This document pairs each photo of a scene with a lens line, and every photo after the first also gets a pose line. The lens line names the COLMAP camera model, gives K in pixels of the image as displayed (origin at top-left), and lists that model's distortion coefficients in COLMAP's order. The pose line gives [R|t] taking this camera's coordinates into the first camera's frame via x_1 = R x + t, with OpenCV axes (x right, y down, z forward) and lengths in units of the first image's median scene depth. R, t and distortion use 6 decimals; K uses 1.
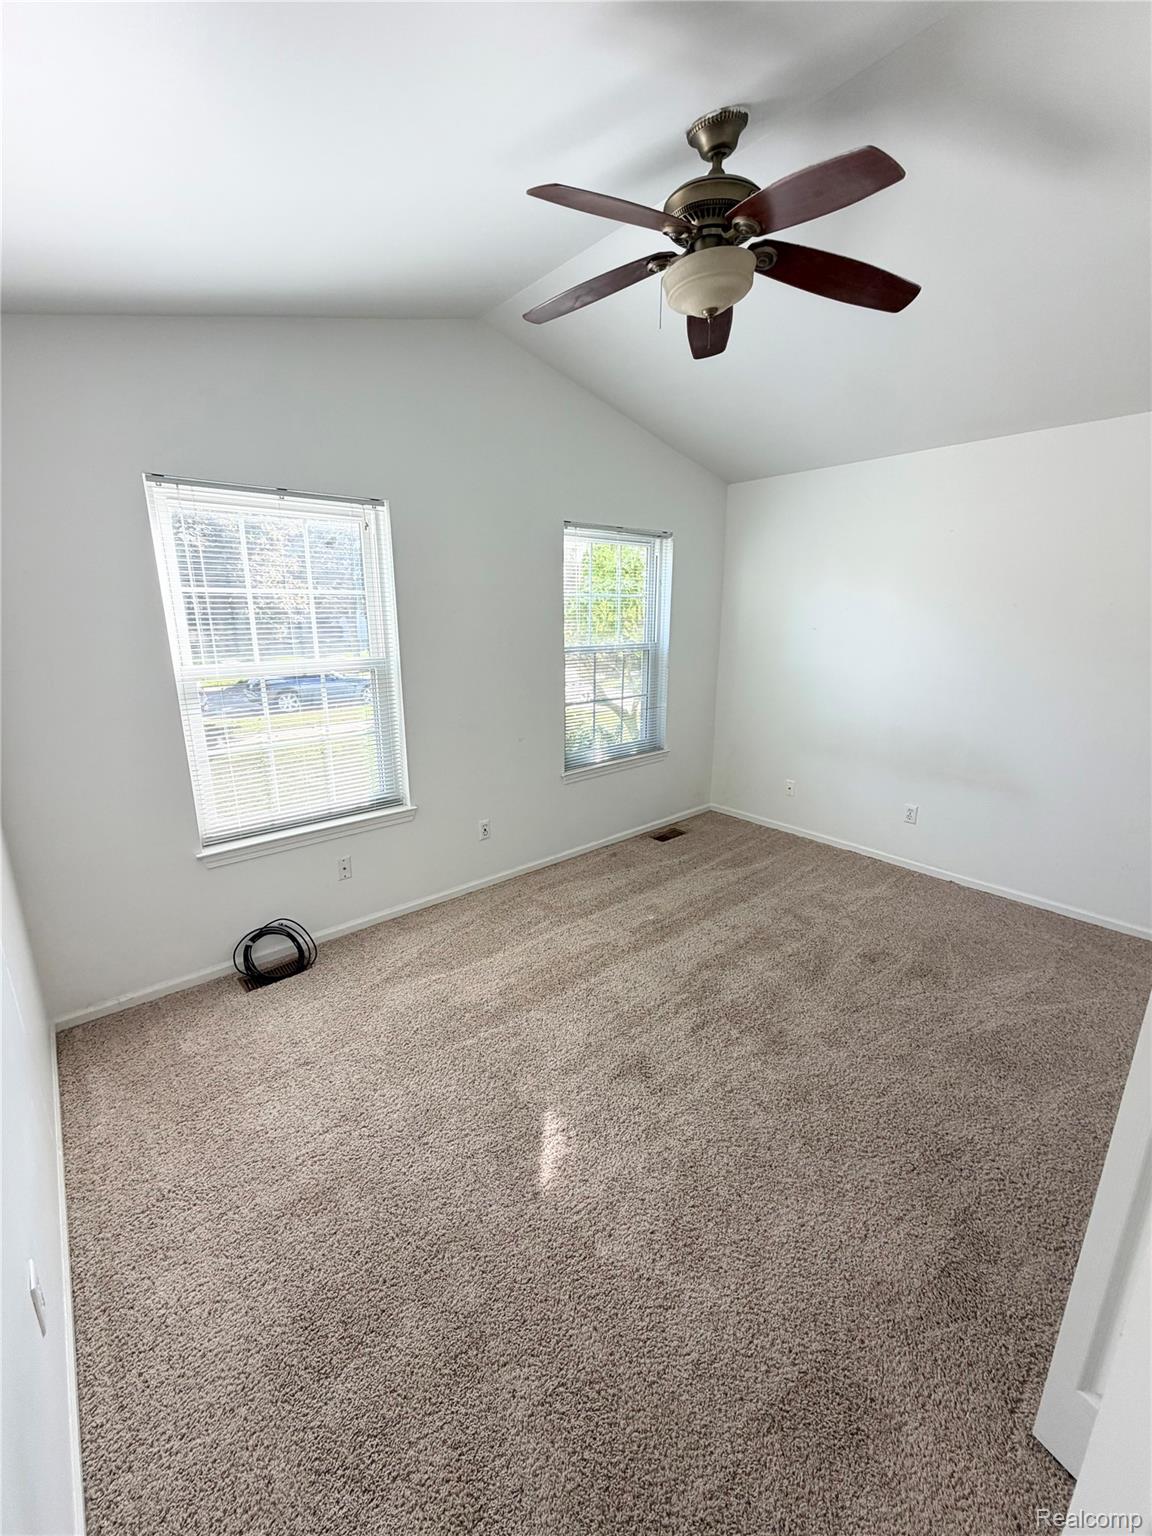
lens RADIAL K [[613.3, 0, 575.8], [0, 613.3, 758.9], [0, 0, 1]] dist [-0.001489, 0.000554]
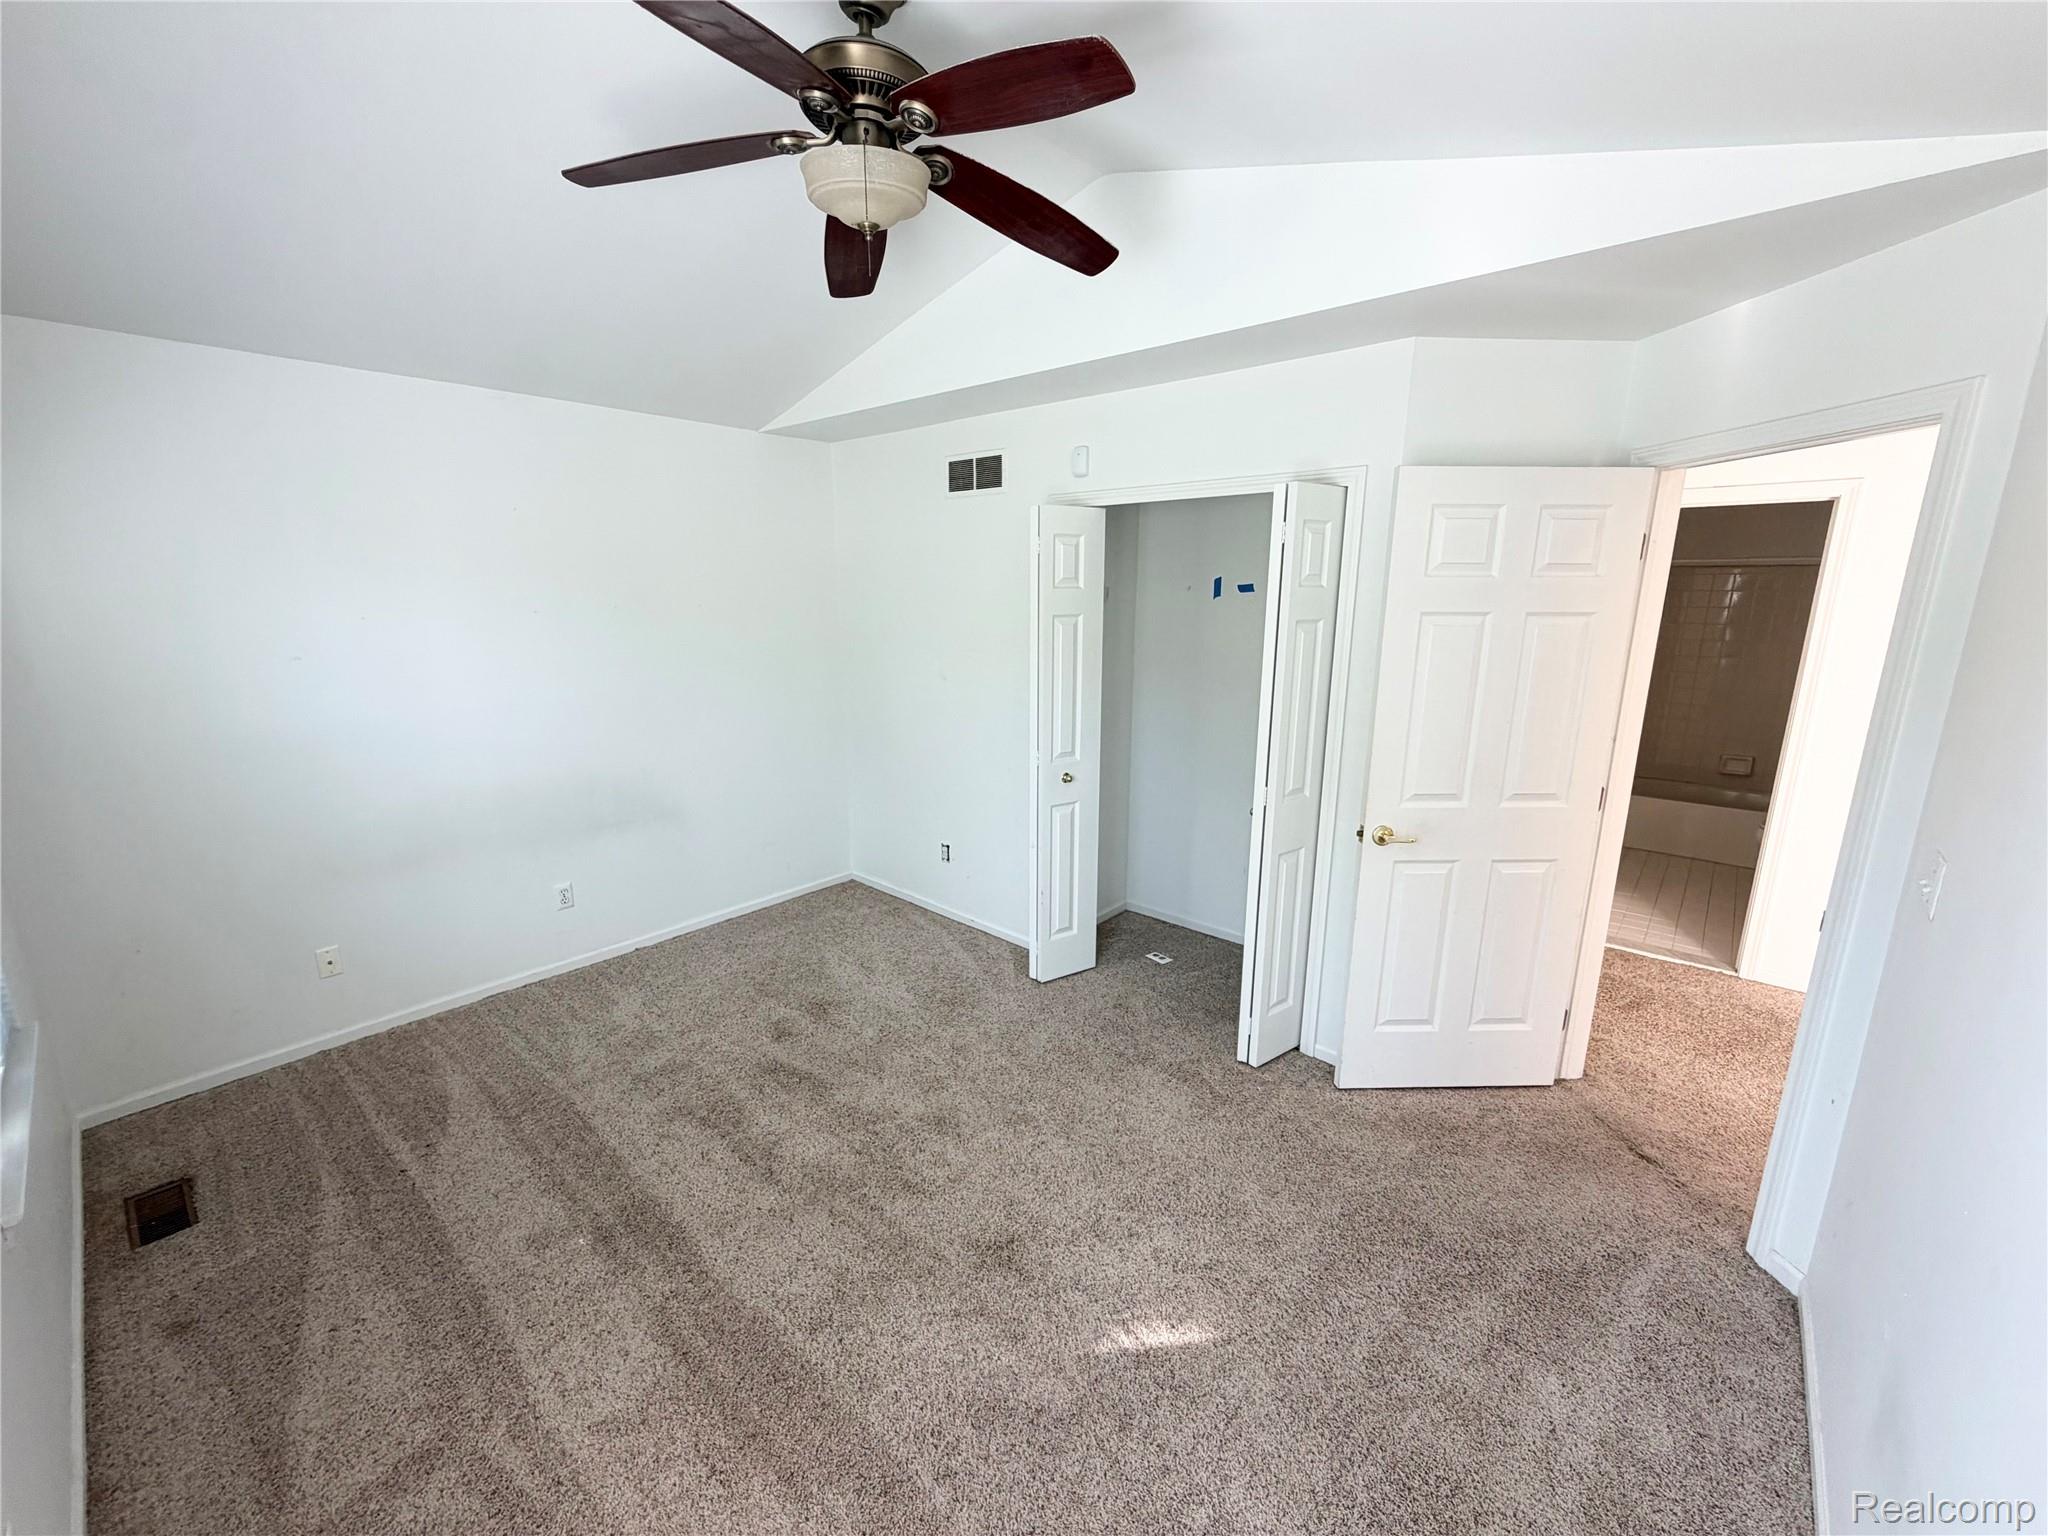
lens RADIAL K [[817.8, 0, 1016.9], [0, 817.8, 770.4], [0, 0, 1]] dist [-0.001489, 0.000554]
pose [[-0.130931, -0.215621, 0.967659, -0.467893], [0.247910, 0.937931, 0.242541, -0.166154], [-0.959895, 0.271649, -0.069349, 0.600295]]
